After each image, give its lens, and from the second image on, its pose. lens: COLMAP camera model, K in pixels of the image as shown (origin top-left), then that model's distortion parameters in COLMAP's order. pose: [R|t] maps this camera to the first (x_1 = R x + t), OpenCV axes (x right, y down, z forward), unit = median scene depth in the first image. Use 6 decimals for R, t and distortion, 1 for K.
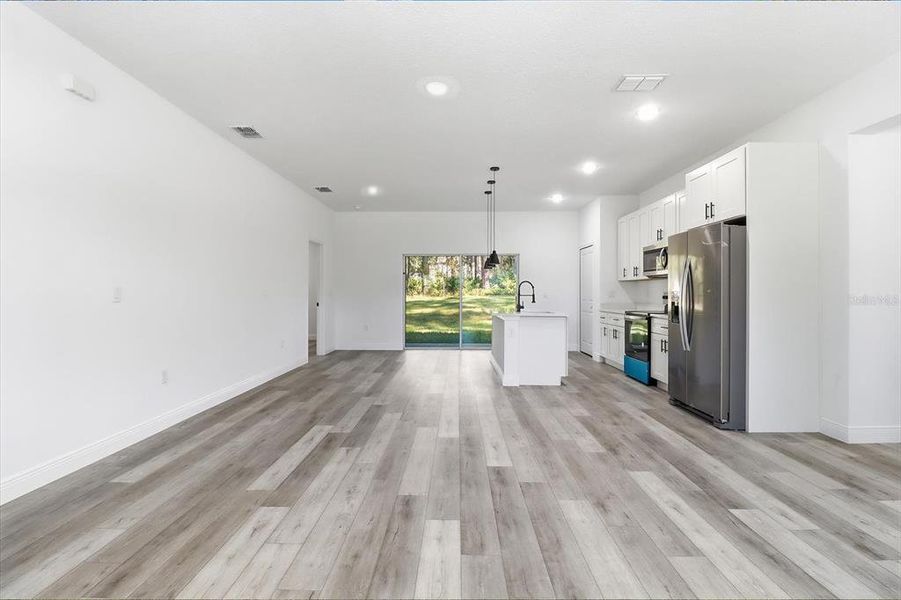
lens RADIAL K [[422.6, 0, 451.0], [0, 422.6, 292.4], [0, 0, 1]] dist [-0.000663, -0.010866]
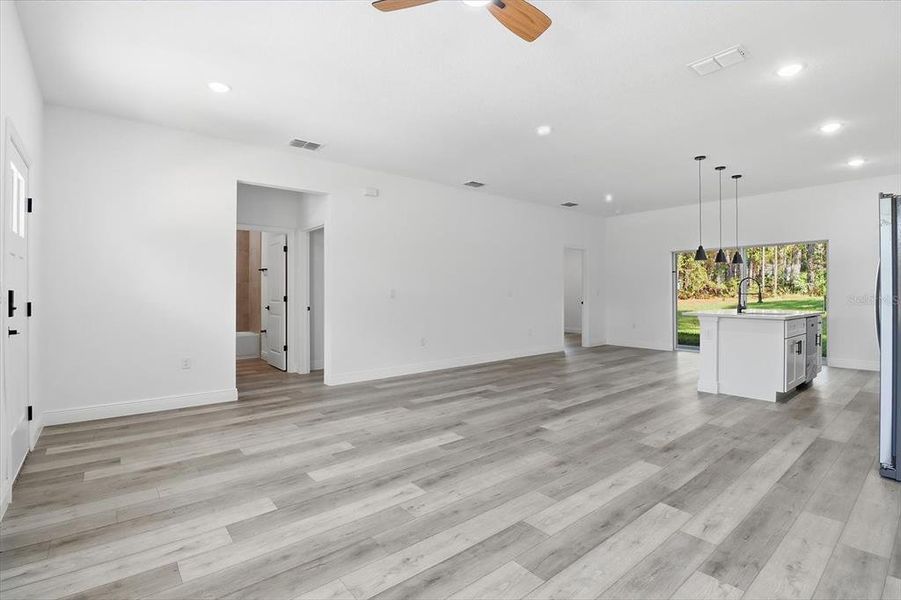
lens RADIAL K [[422.6, 0, 451.0], [0, 422.6, 292.4], [0, 0, 1]] dist [-0.000663, -0.010866]
pose [[0.649619, -0.004430, -0.760247, 0.909167], [0.004885, 0.999987, -0.001653, 0.004806], [0.760245, -0.002640, 0.649632, -0.040338]]
